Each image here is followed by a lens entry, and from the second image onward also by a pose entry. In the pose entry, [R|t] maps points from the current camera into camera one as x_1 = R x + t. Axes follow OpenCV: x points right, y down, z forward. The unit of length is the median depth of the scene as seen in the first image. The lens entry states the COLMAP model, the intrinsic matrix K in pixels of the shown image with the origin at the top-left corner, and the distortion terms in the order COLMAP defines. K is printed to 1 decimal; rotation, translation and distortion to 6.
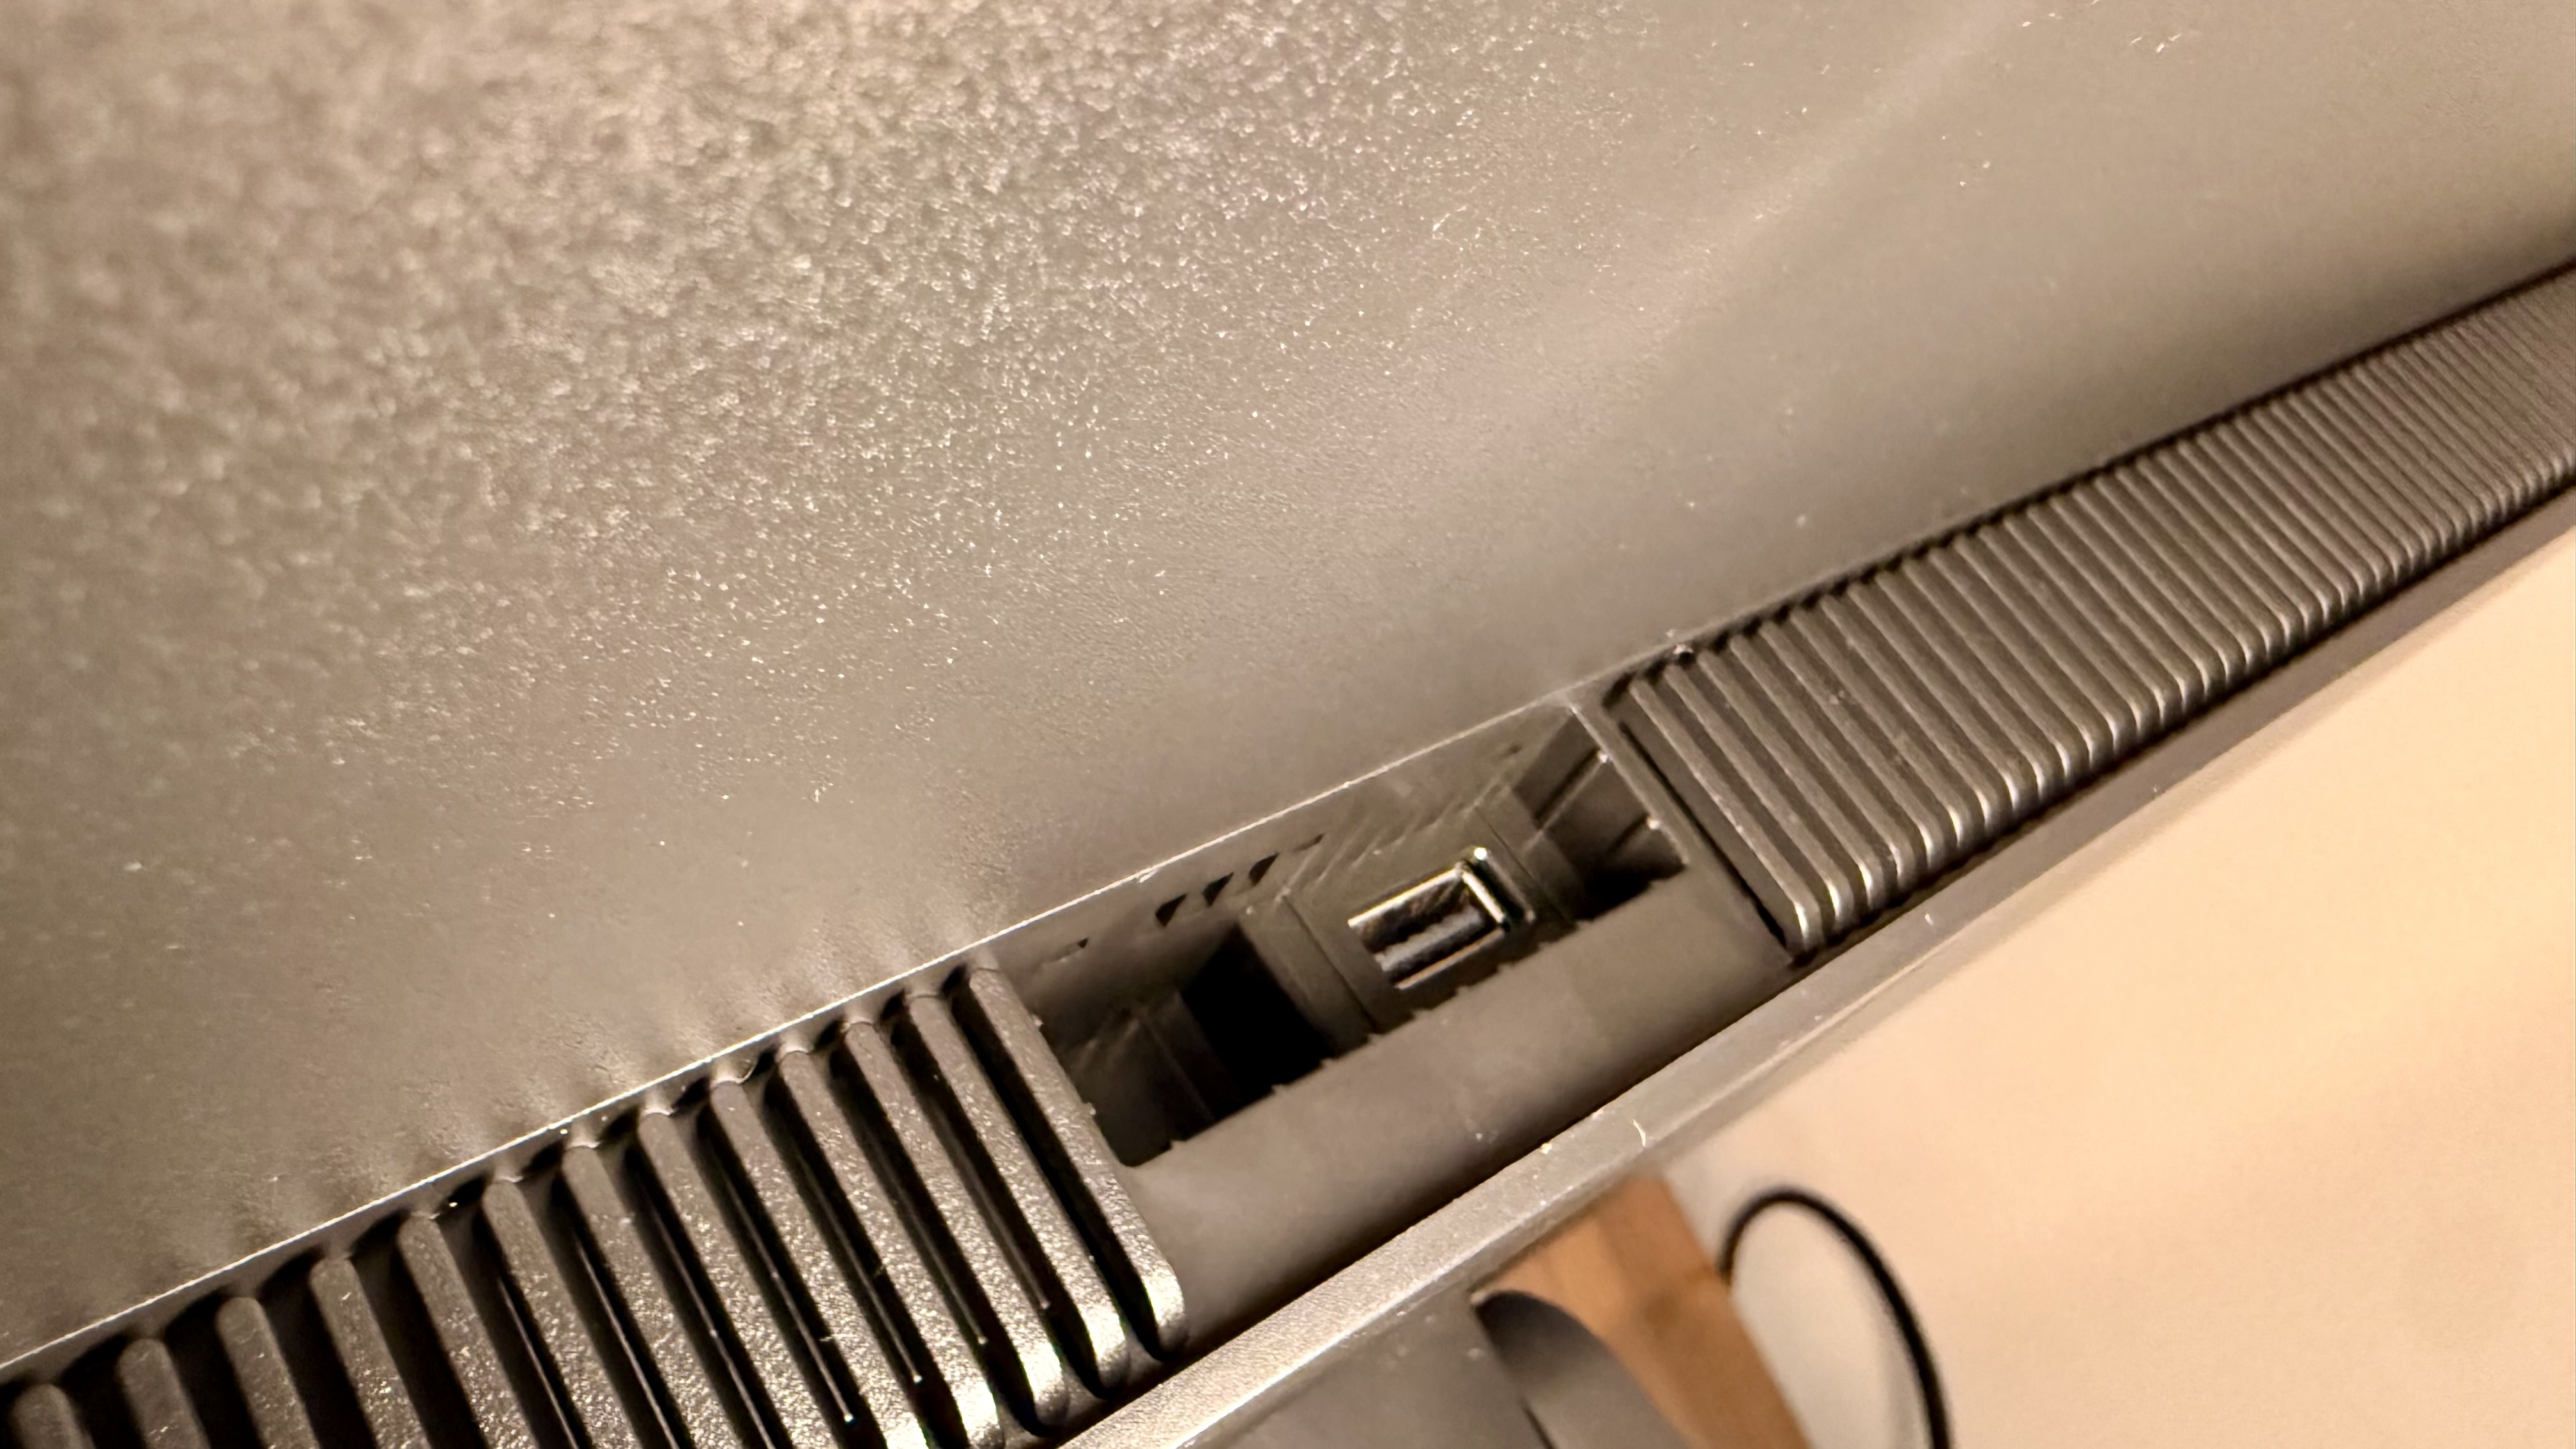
lens RADIAL K [[1855.1, 0, 1263.6], [0, 1855.1, 729.0], [0, 0, 1]] dist [0.080658, -0.080677]
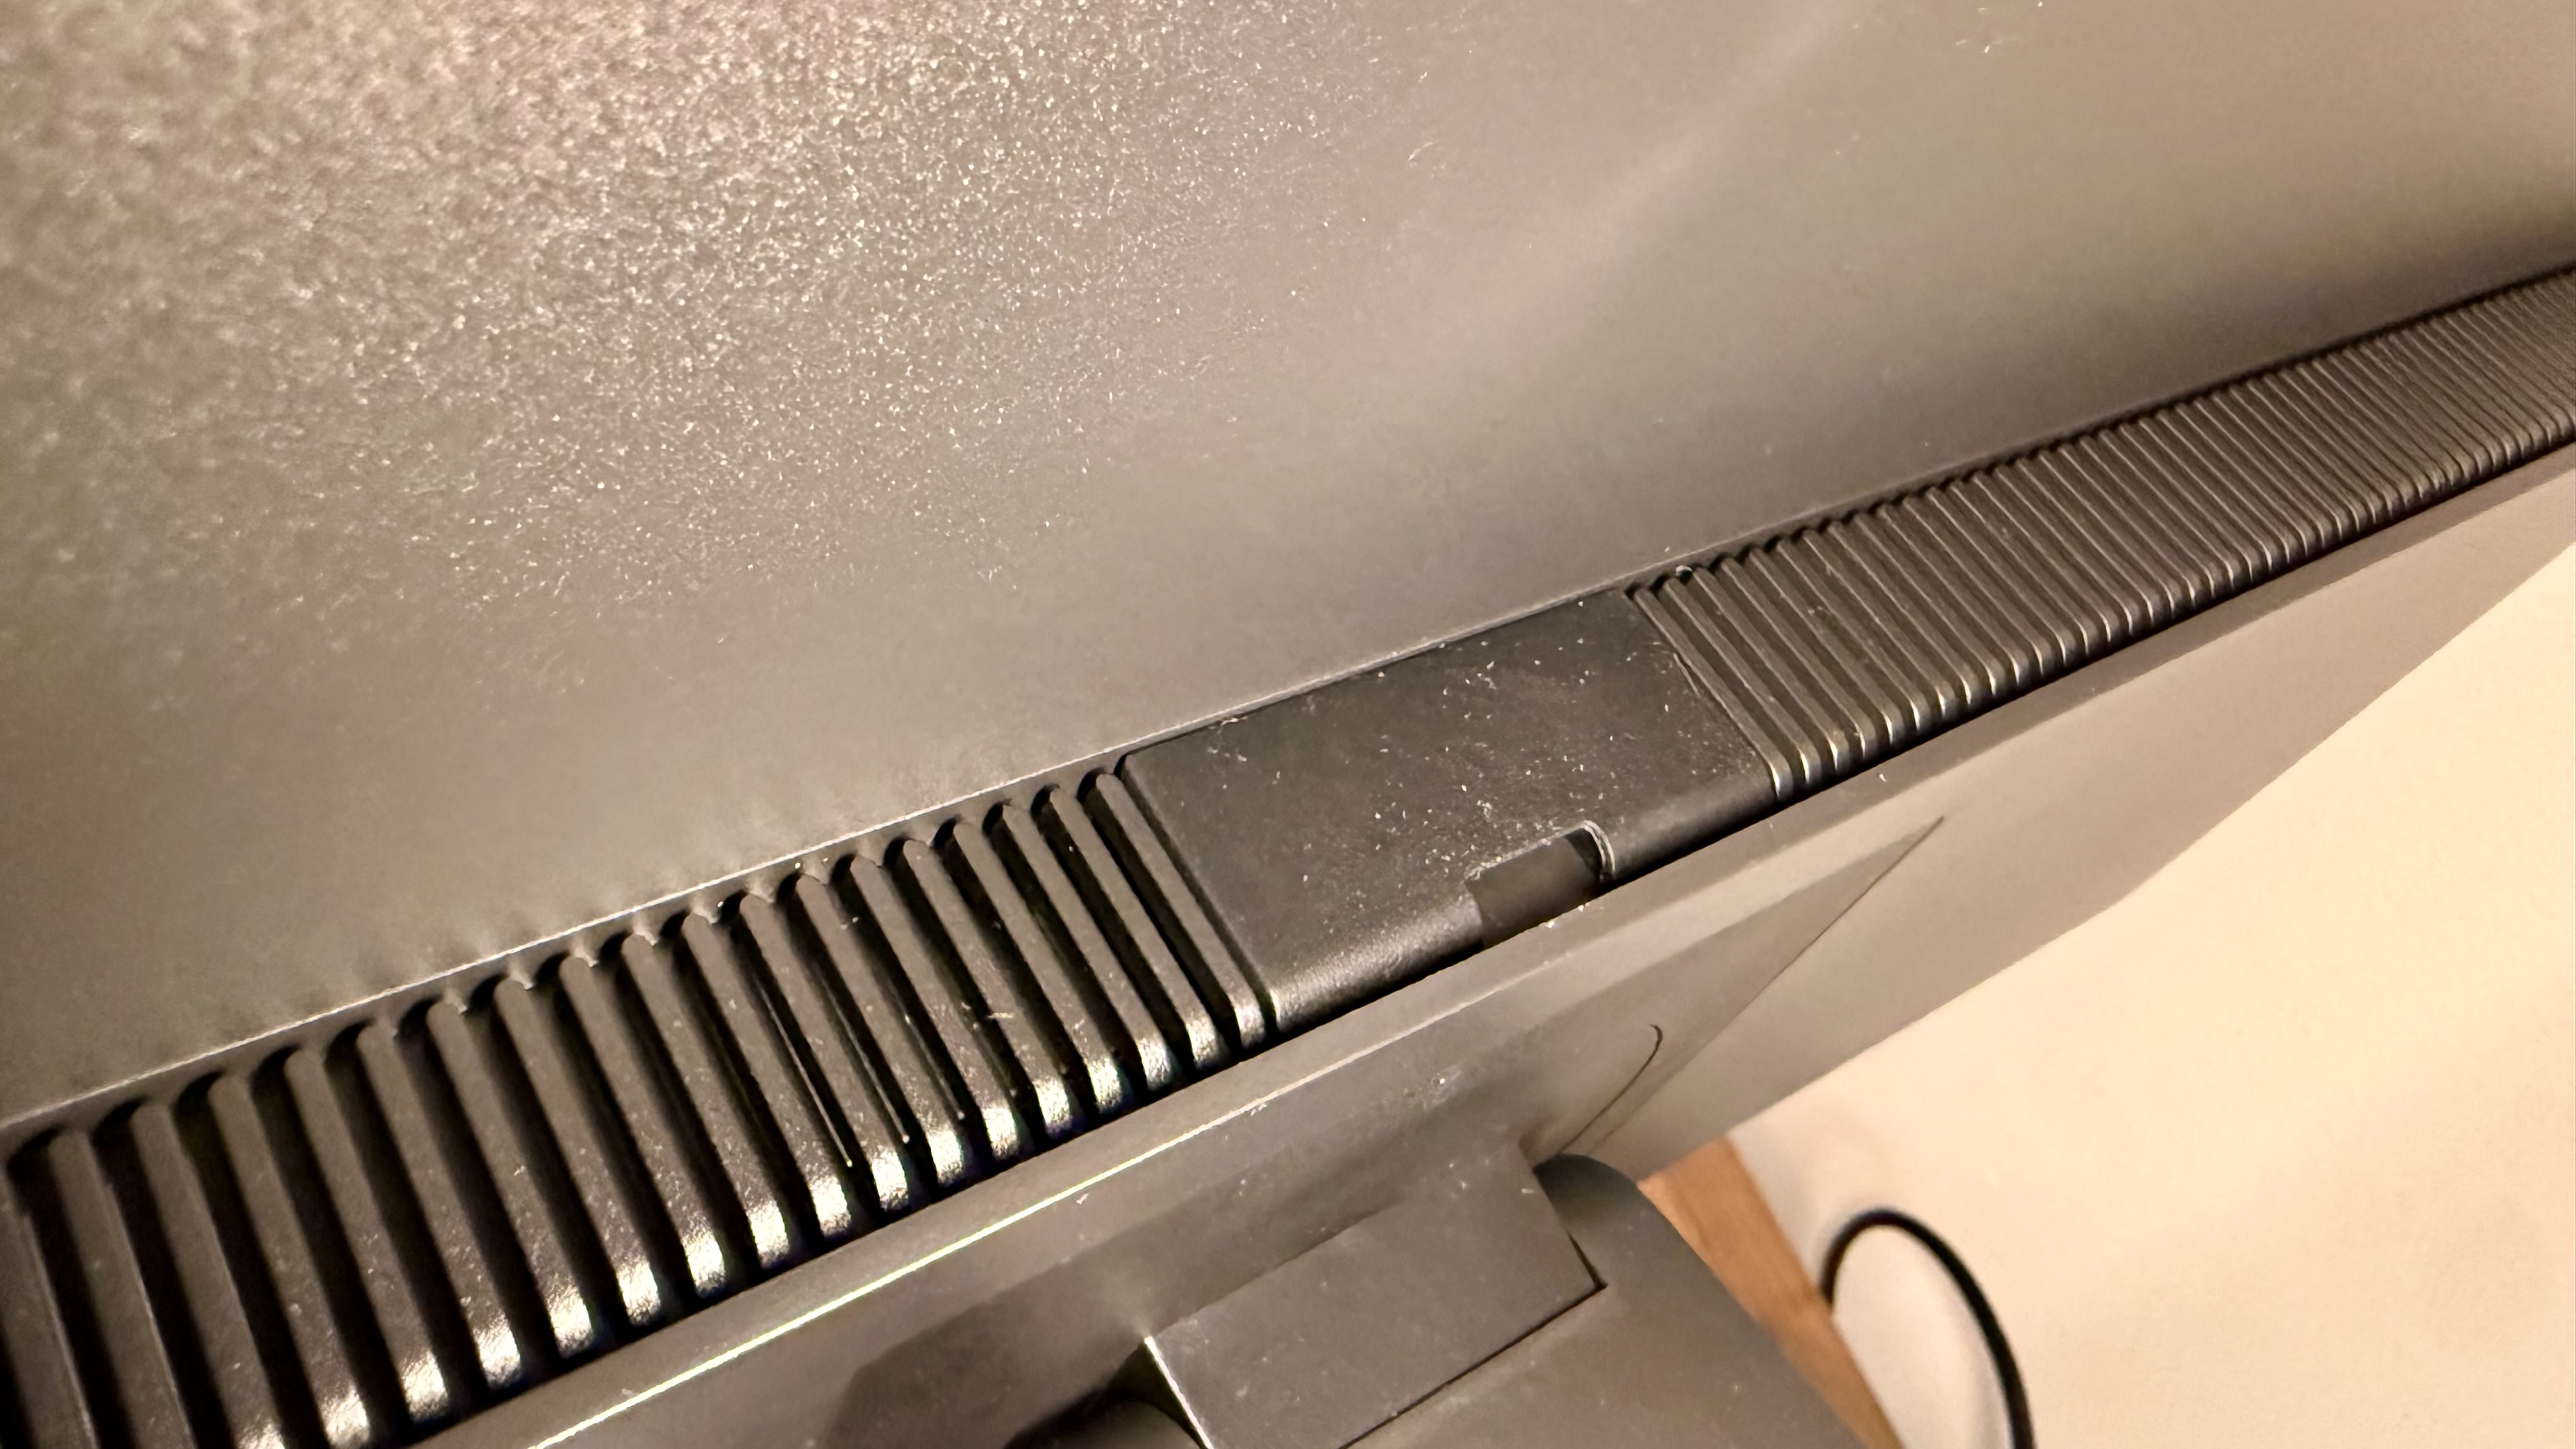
lens RADIAL K [[1855.1, 0, 1311.6], [0, 1855.1, 716.9], [0, 0, 1]] dist [0.080658, -0.080677]
pose [[0.999269, -0.007244, -0.037533, 0.061730], [0.005370, 0.998746, -0.049782, 0.233936], [0.037847, 0.049544, 0.998055, -0.434765]]
